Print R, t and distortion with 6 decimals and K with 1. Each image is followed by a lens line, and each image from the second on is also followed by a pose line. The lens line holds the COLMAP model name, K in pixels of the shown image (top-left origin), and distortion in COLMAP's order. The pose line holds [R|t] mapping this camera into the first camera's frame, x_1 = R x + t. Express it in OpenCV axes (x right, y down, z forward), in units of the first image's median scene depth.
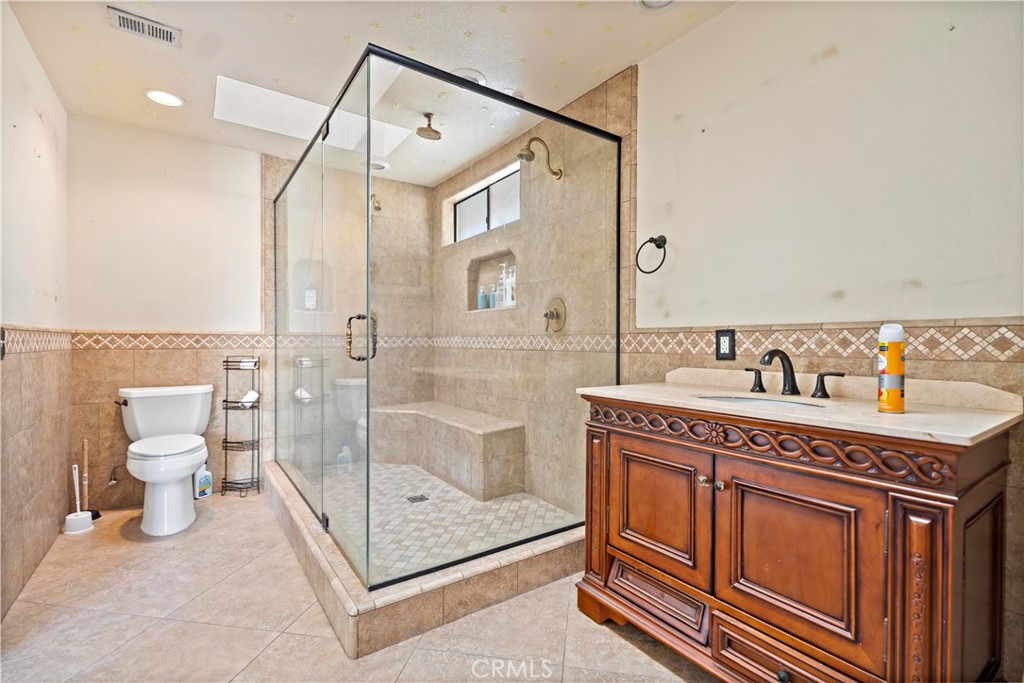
lens RADIAL K [[459.6, 0, 515.3], [0, 459.6, 343.9], [0, 0, 1]] dist [0.001349, 0.000345]
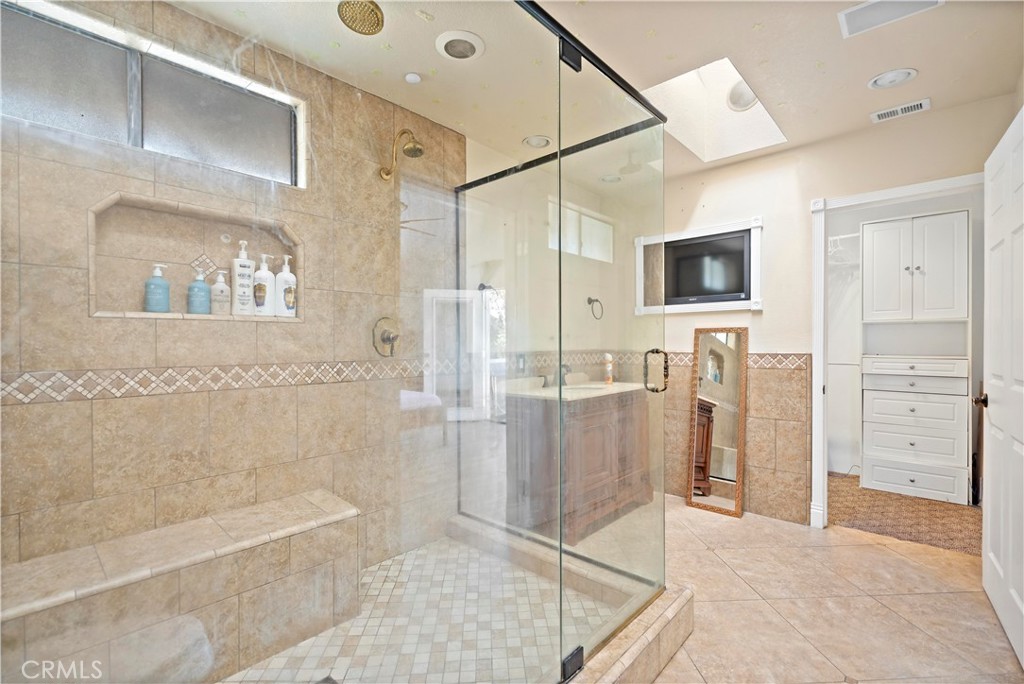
lens RADIAL K [[459.6, 0, 515.3], [0, 459.6, 344.4], [0, 0, 1]] dist [0.001349, 0.000345]
pose [[-0.225893, -0.005899, 0.974134, -0.935694], [0.004876, 0.999962, 0.007186, -0.063987], [-0.974140, 0.006373, -0.225856, 1.118955]]
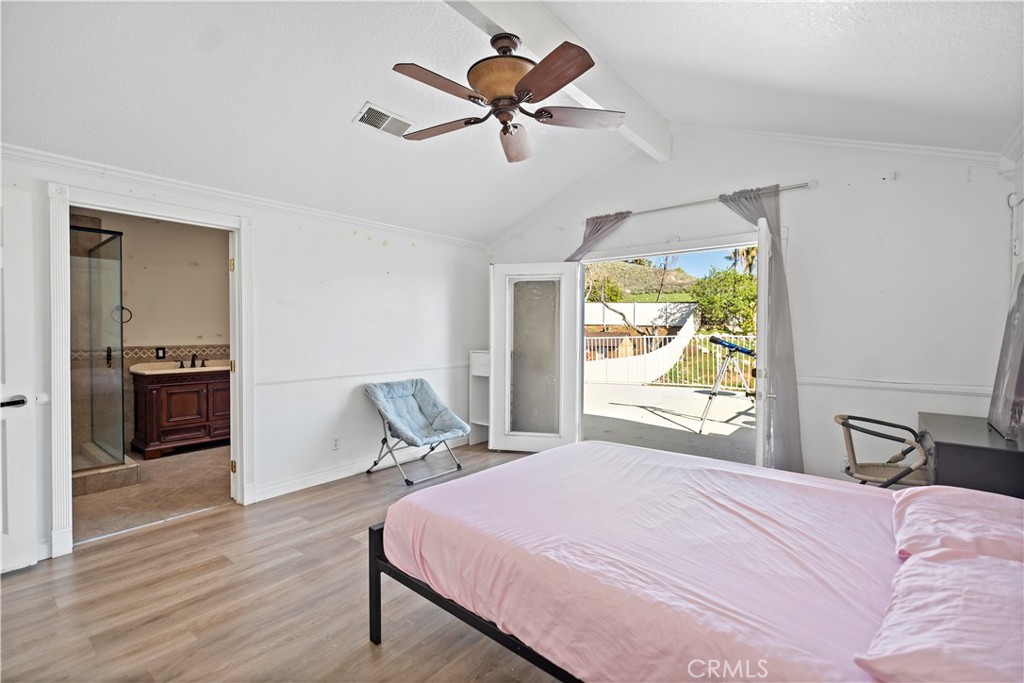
lens RADIAL K [[459.6, 0, 515.3], [0, 459.6, 343.9], [0, 0, 1]] dist [0.001349, 0.000345]
pose [[-0.274290, -0.036185, 0.960966, -2.170660], [-0.001724, 0.999309, 0.037137, -0.125310], [-0.961645, 0.008529, -0.274163, -0.211510]]
